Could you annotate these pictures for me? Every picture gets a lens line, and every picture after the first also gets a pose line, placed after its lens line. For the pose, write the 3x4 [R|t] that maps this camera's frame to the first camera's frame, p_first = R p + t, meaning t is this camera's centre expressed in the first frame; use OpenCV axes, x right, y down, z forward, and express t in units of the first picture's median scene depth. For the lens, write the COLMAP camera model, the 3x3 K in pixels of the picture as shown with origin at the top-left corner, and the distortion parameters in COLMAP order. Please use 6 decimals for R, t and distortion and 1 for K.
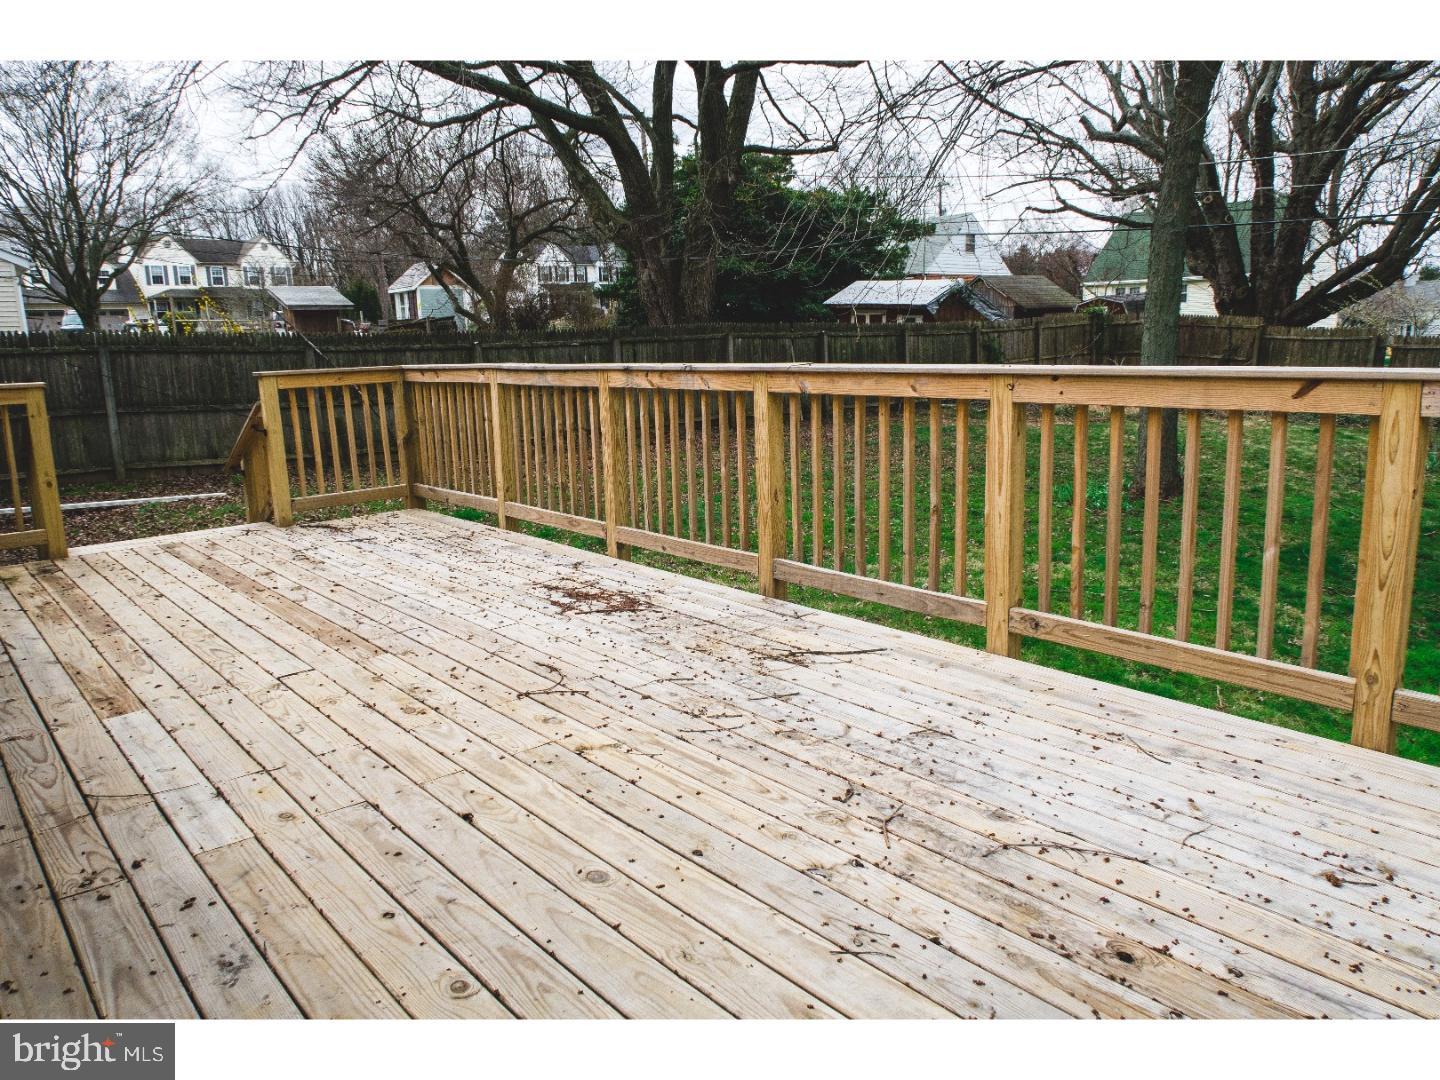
lens RADIAL K [[995.4, 0, 720.0], [0, 995.4, 540.0], [0, 0, 1]] dist [-0.027356, 0.000945]
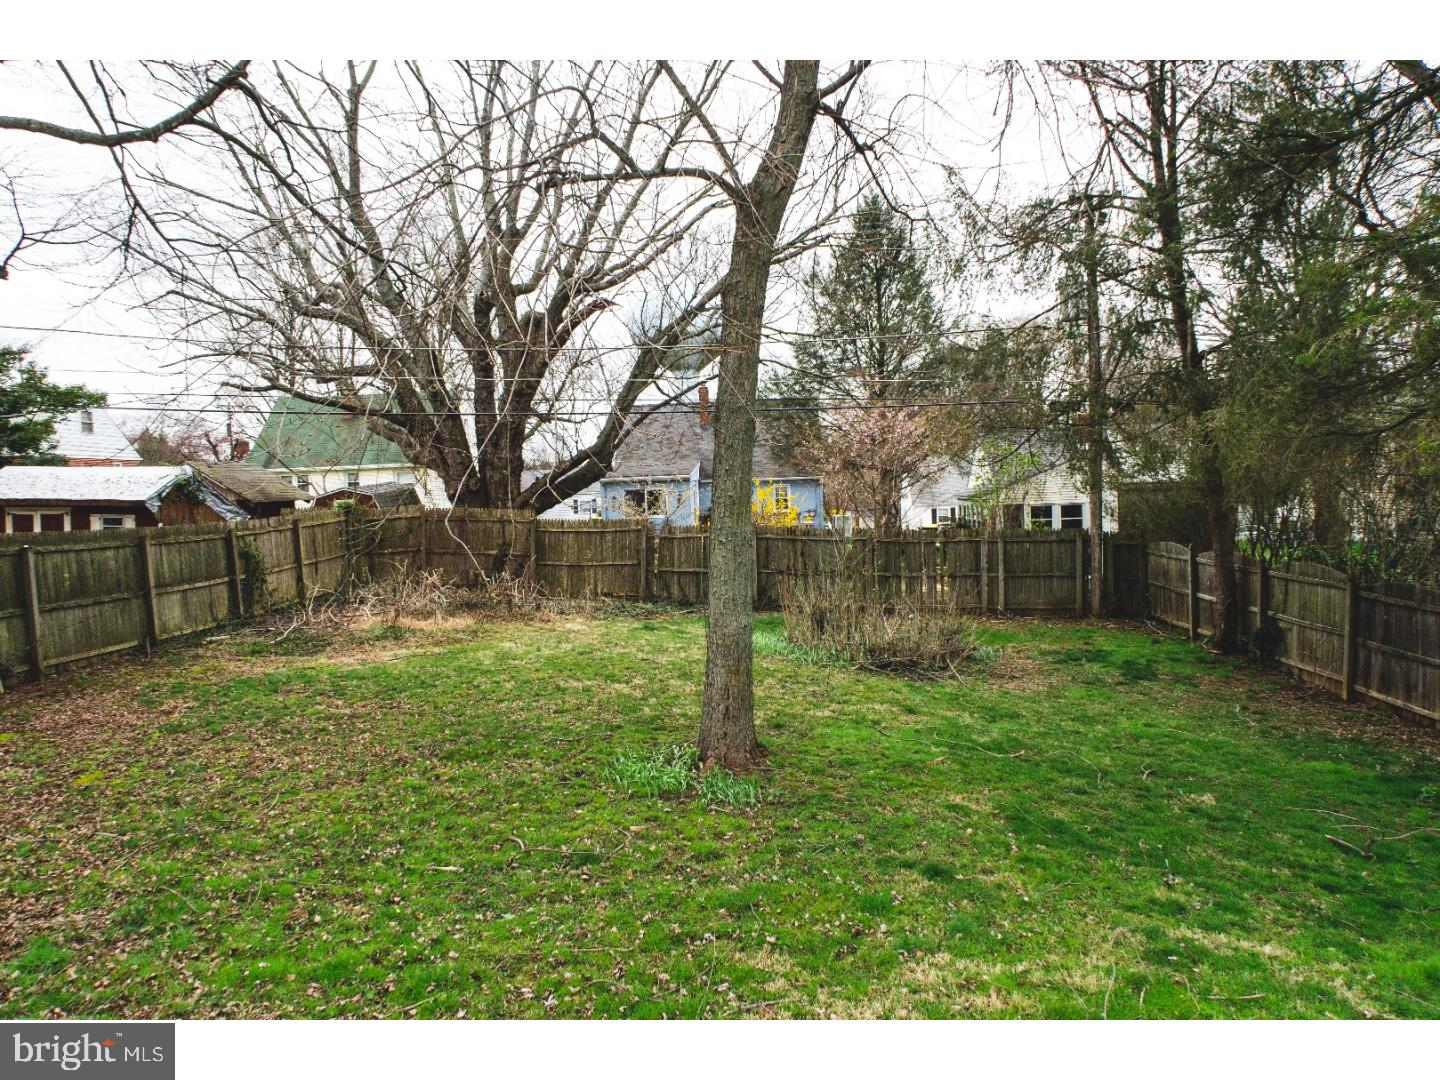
lens RADIAL K [[995.4, 0, 720.0], [0, 995.4, 540.0], [0, 0, 1]] dist [-0.027356, 0.000945]
pose [[0.663987, -0.033670, 0.746986, -0.042057], [0.169861, 0.979661, -0.106829, -0.052173], [-0.728195, 0.197817, 0.656201, 0.196702]]
